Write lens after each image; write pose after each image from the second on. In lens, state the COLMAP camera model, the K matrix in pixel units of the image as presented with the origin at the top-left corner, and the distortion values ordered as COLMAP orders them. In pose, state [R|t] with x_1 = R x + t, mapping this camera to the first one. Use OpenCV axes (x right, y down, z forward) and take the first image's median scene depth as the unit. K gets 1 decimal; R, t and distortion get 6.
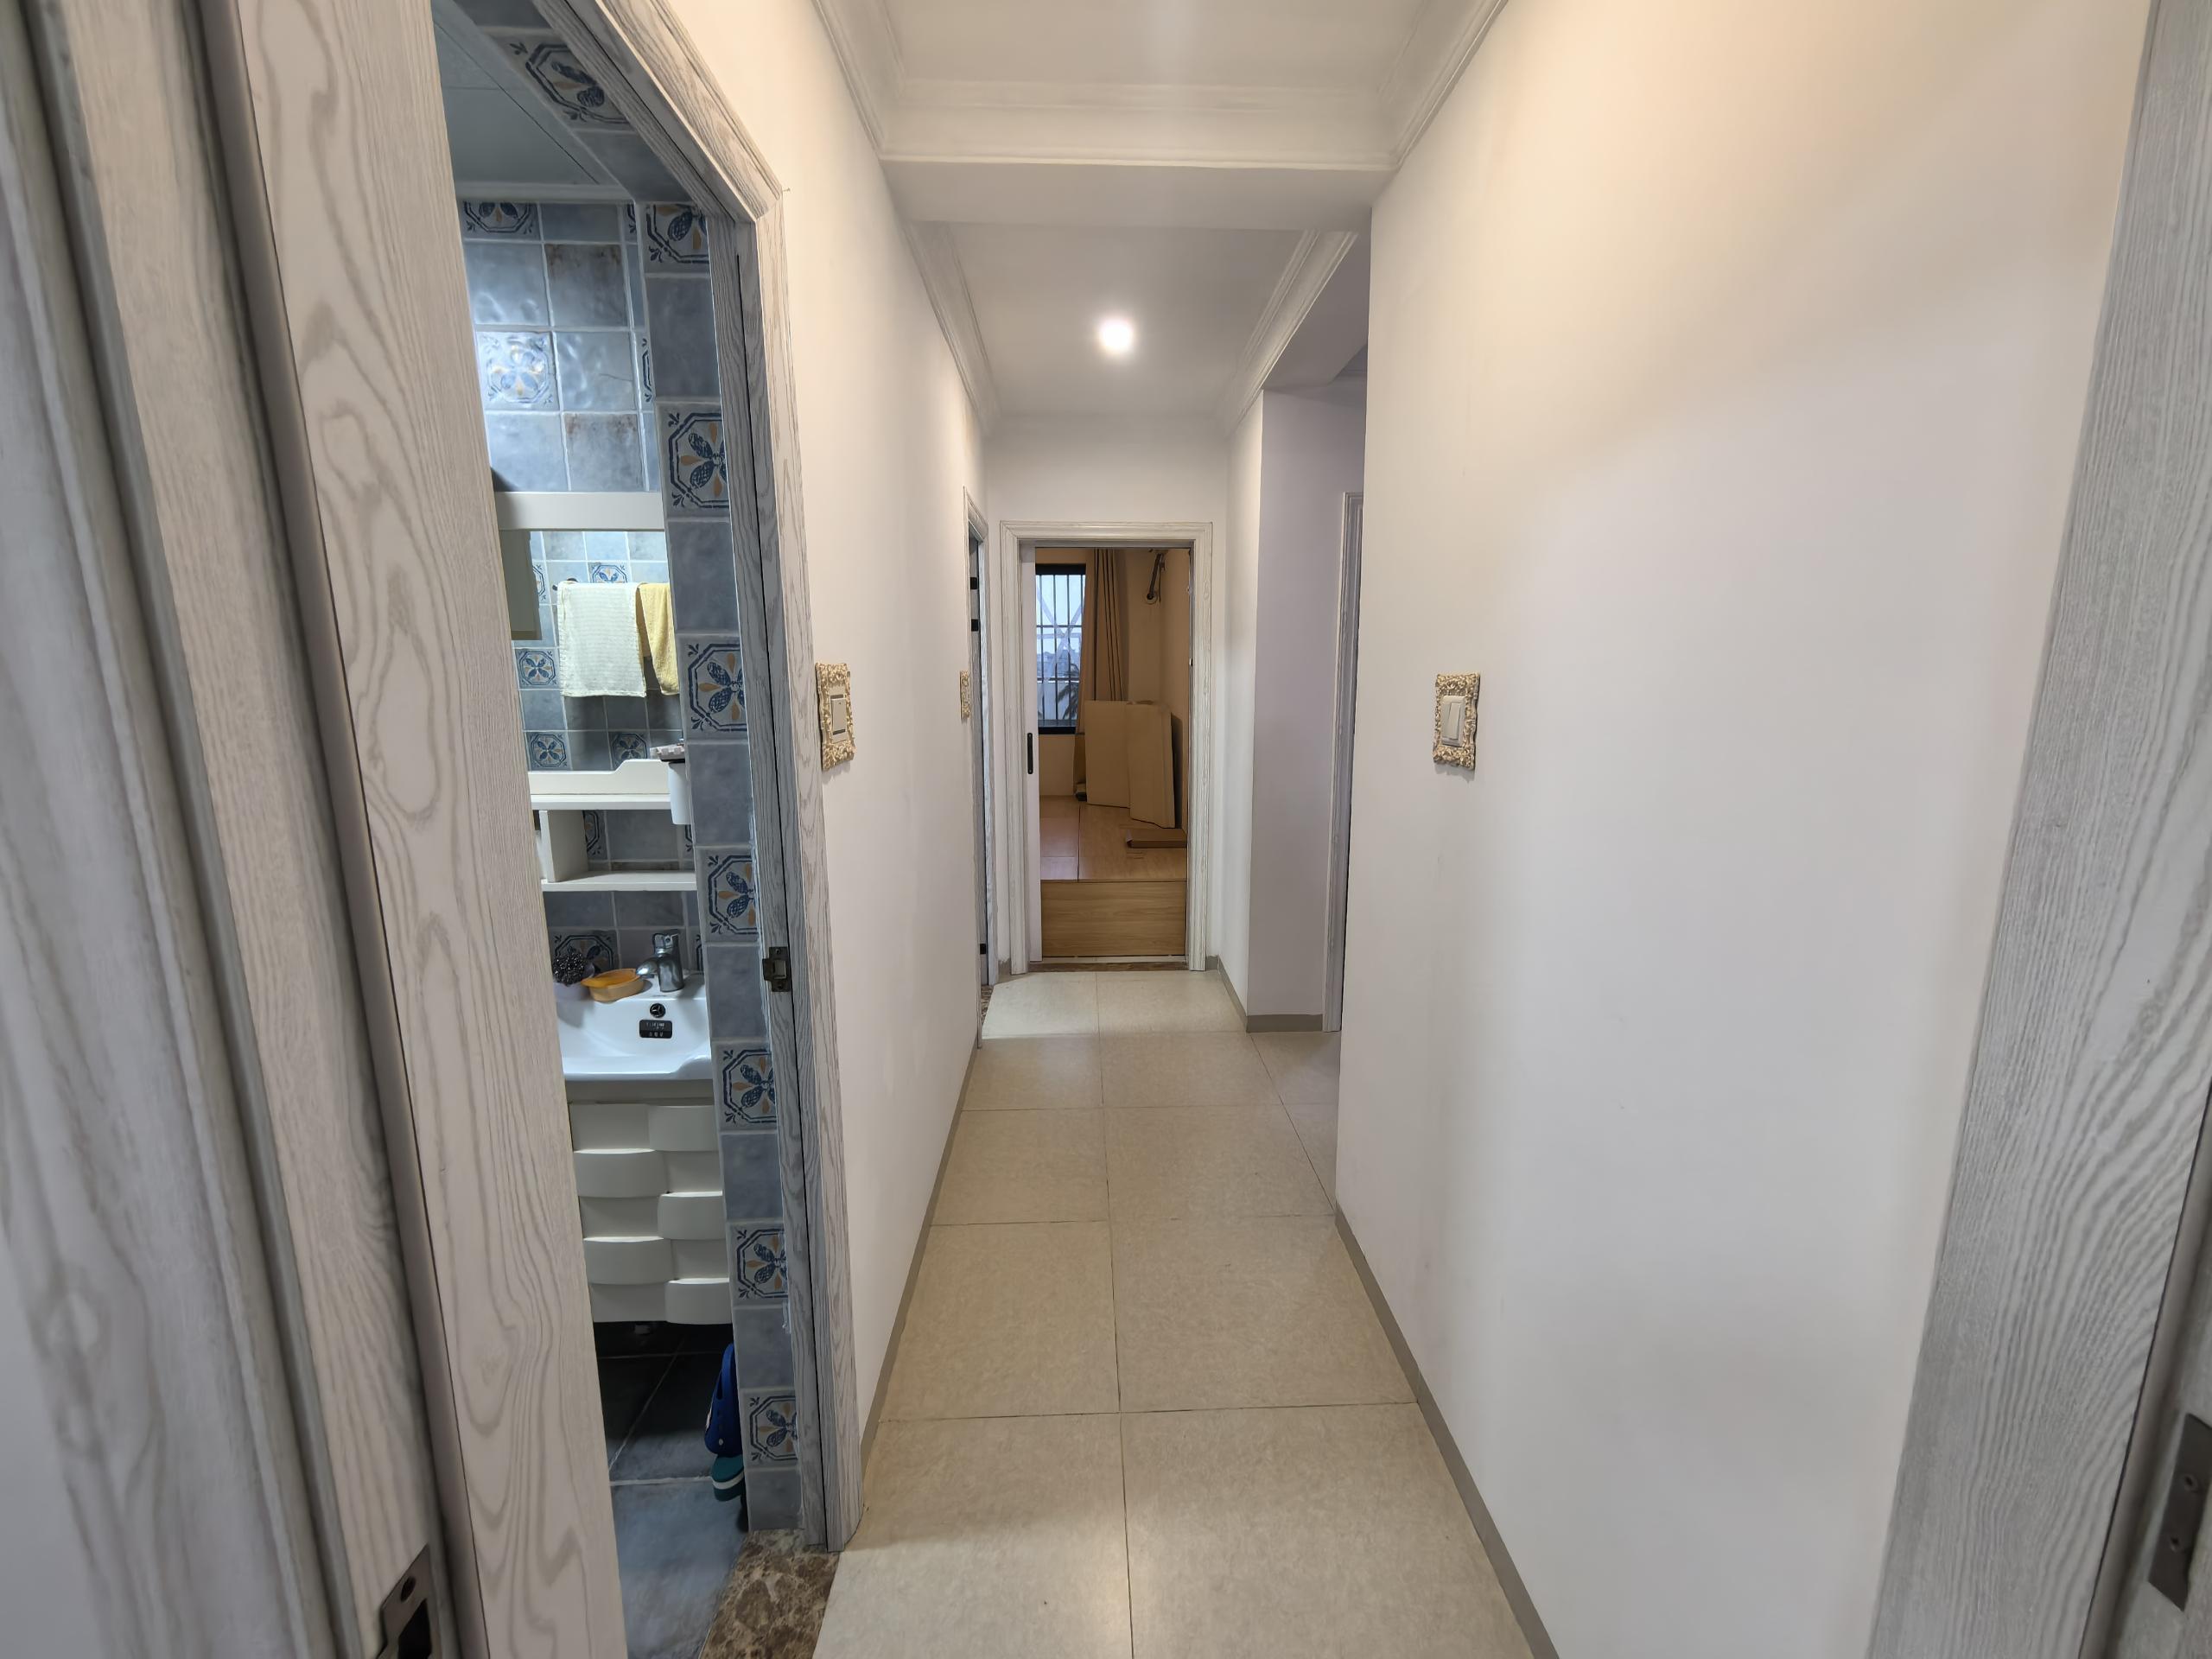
lens RADIAL K [[867.8, 0, 1110.4], [0, 867.8, 824.2], [0, 0, 1]] dist [0.015128, -0.003581]
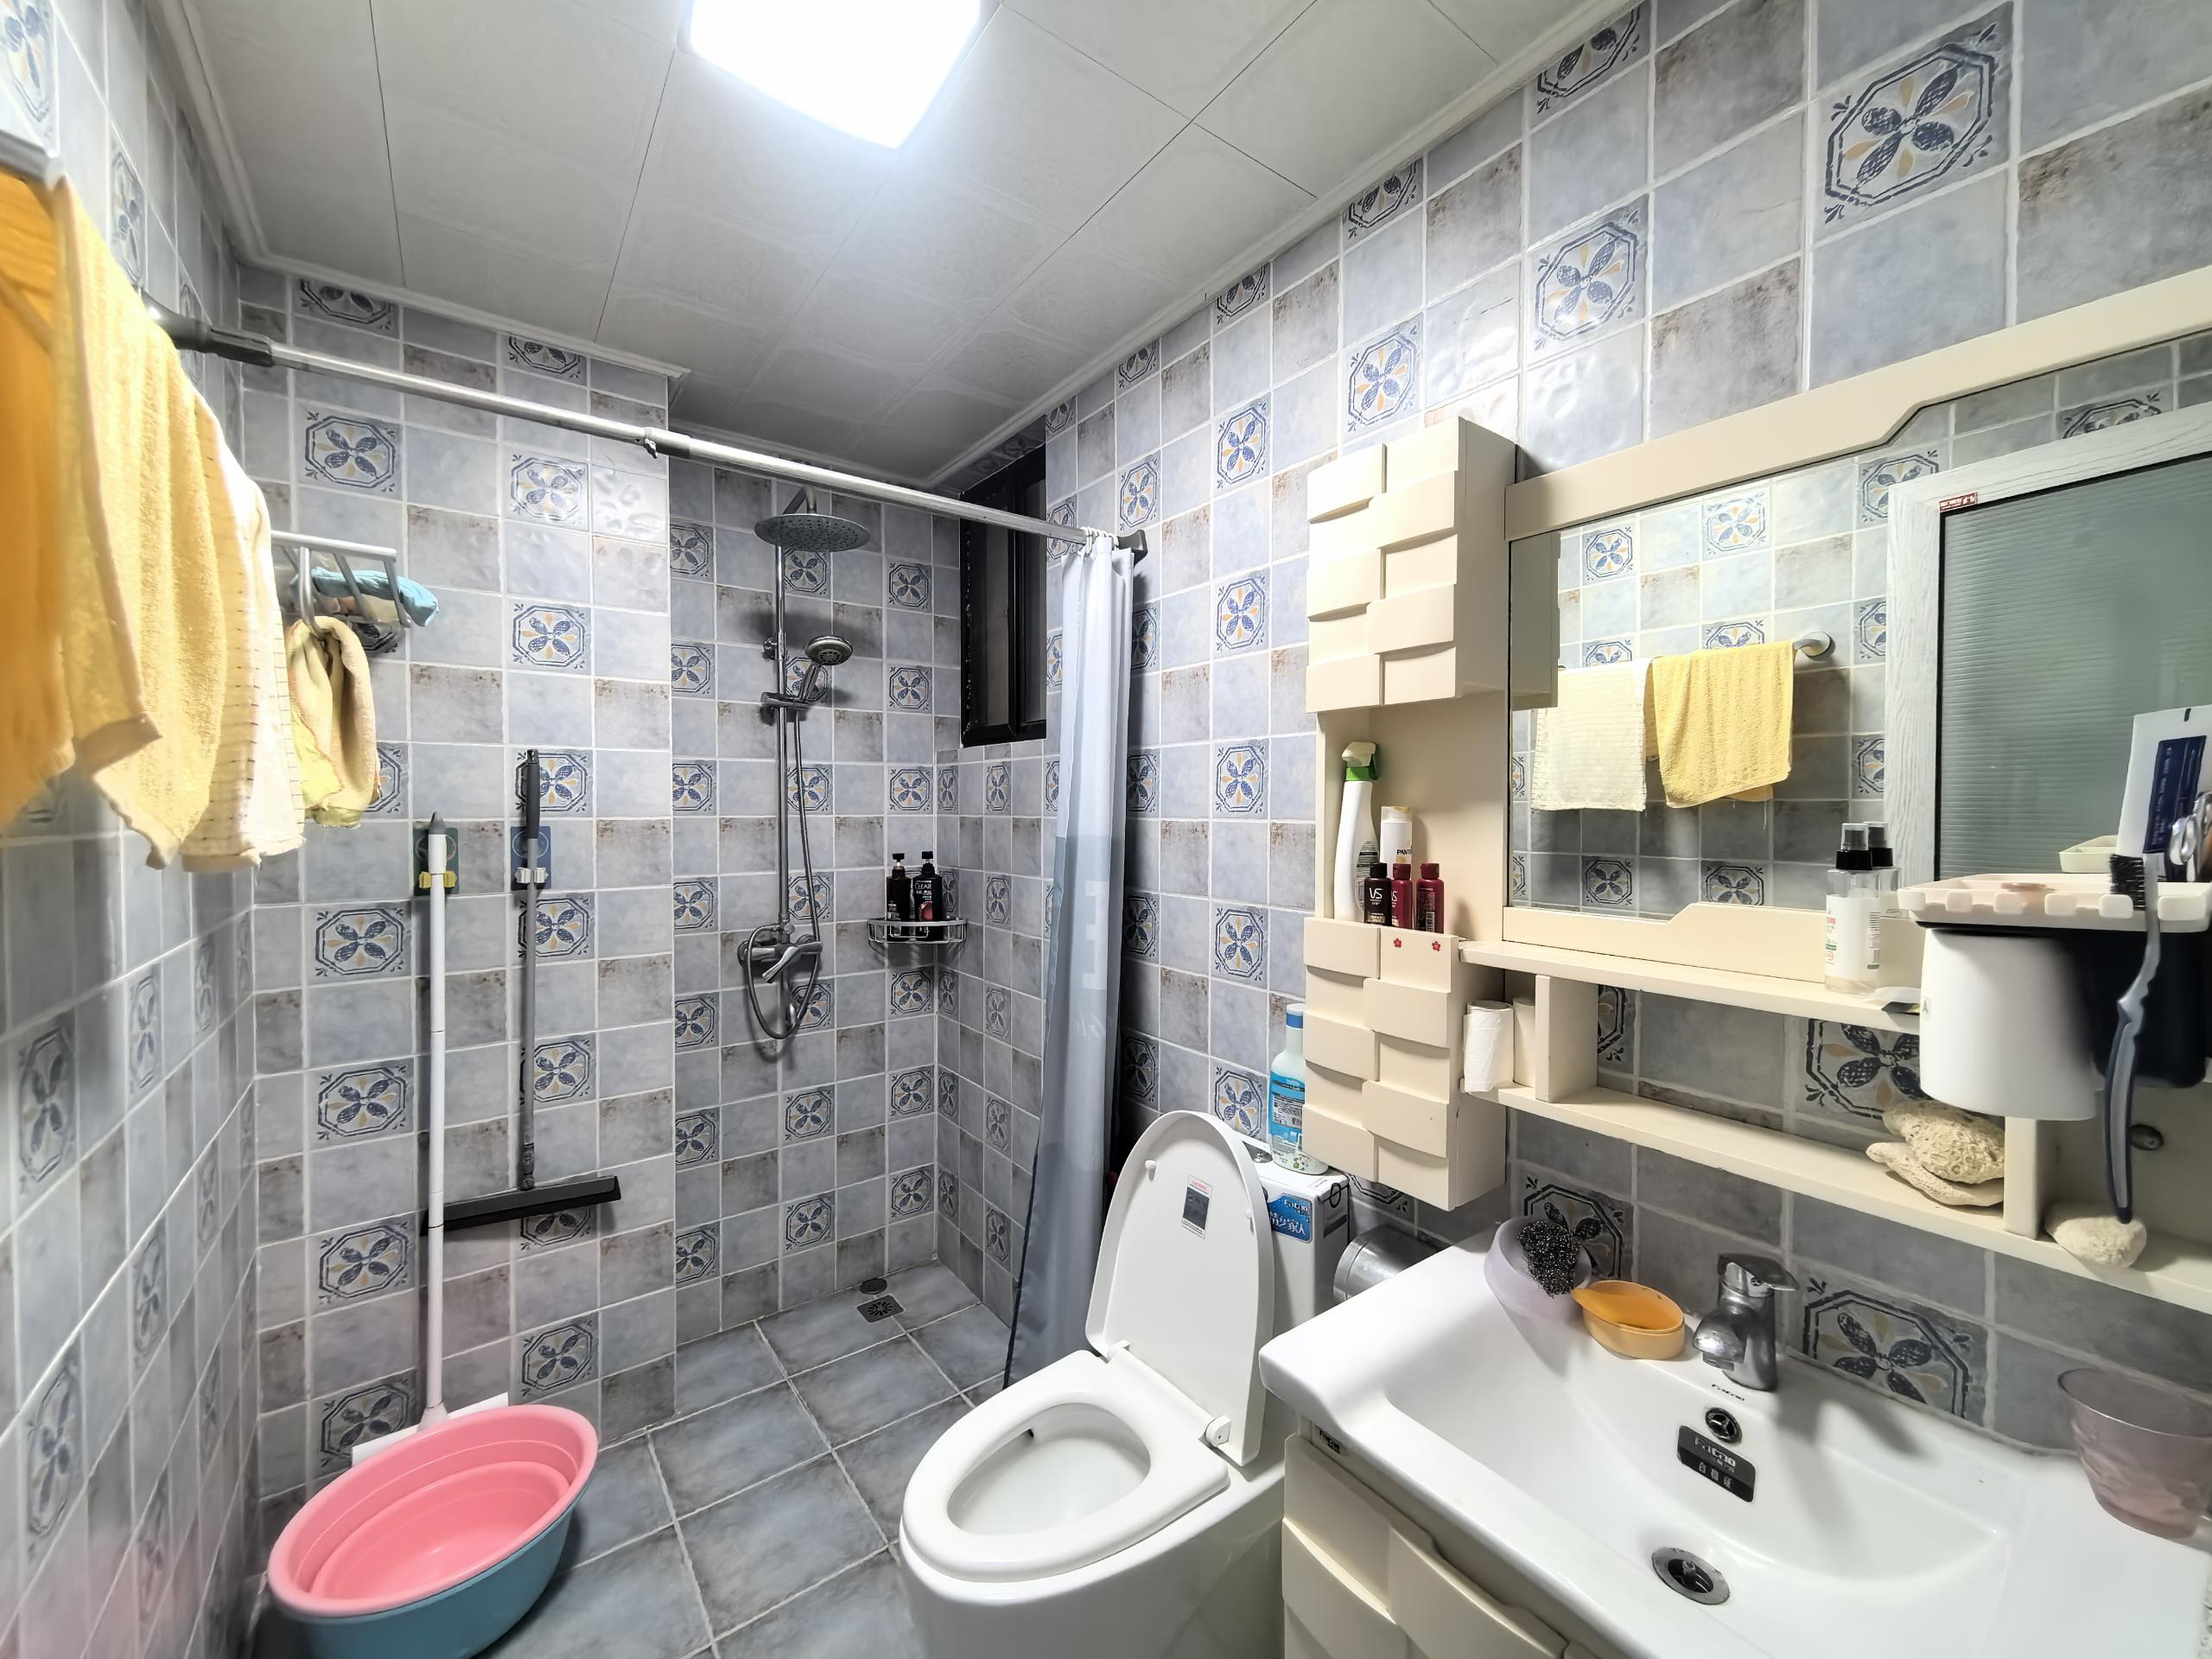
lens RADIAL K [[867.8, 0, 1109.4], [0, 867.8, 820.0], [0, 0, 1]] dist [0.015128, -0.003581]
pose [[0.566606, 0.017029, -0.823813, -0.307160], [-0.144052, 0.986437, -0.078685, -0.028808], [0.811300, 0.163255, 0.561374, 0.383872]]
